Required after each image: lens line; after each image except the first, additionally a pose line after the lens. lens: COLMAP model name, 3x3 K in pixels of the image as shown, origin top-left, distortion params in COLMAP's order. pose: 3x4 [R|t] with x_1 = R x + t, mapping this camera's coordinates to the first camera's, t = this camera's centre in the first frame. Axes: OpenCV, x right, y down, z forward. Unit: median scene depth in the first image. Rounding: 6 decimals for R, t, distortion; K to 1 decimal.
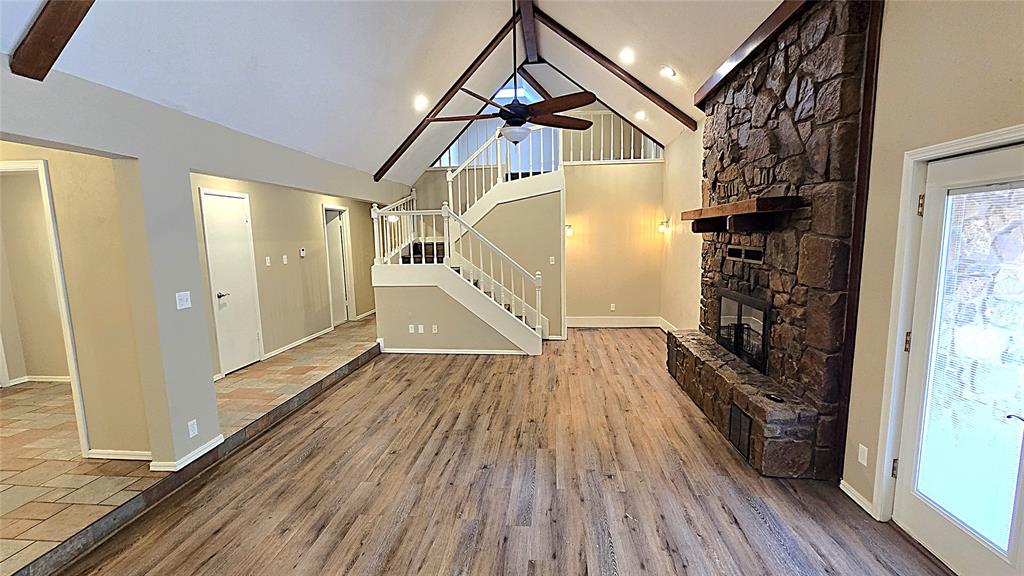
lens RADIAL K [[420.9, 0, 513.1], [0, 420.9, 299.4], [0, 0, 1]] dist [-0.003050, 0.001729]
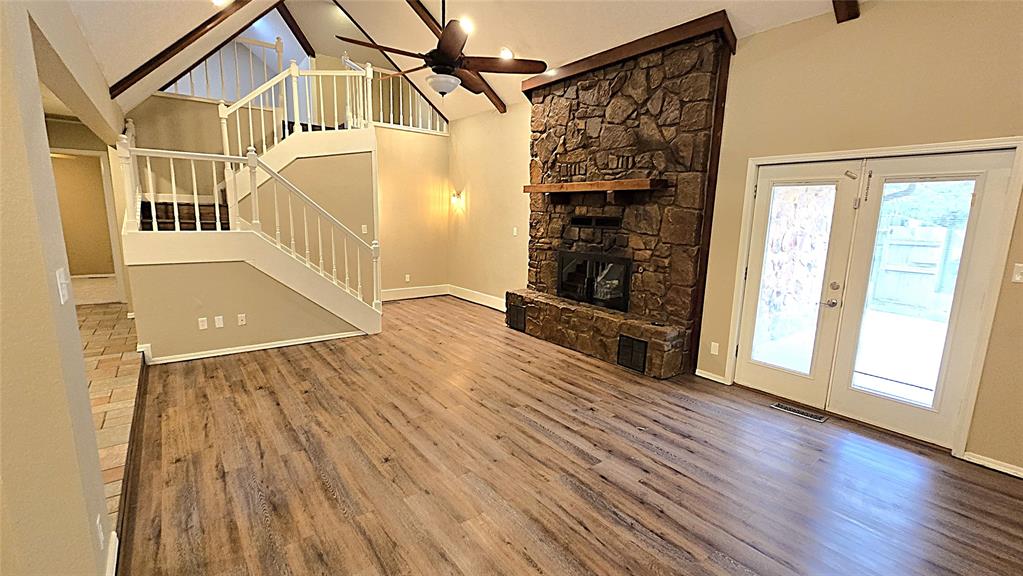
lens RADIAL K [[431.8, 0, 488.1], [0, 431.8, 297.8], [0, 0, 1]] dist [-0.003419, -0.000400]
pose [[0.748860, -0.092481, 0.656244, -0.583146], [0.060869, 0.995628, 0.070849, 0.008135], [-0.659927, -0.013111, 0.751215, 0.230919]]
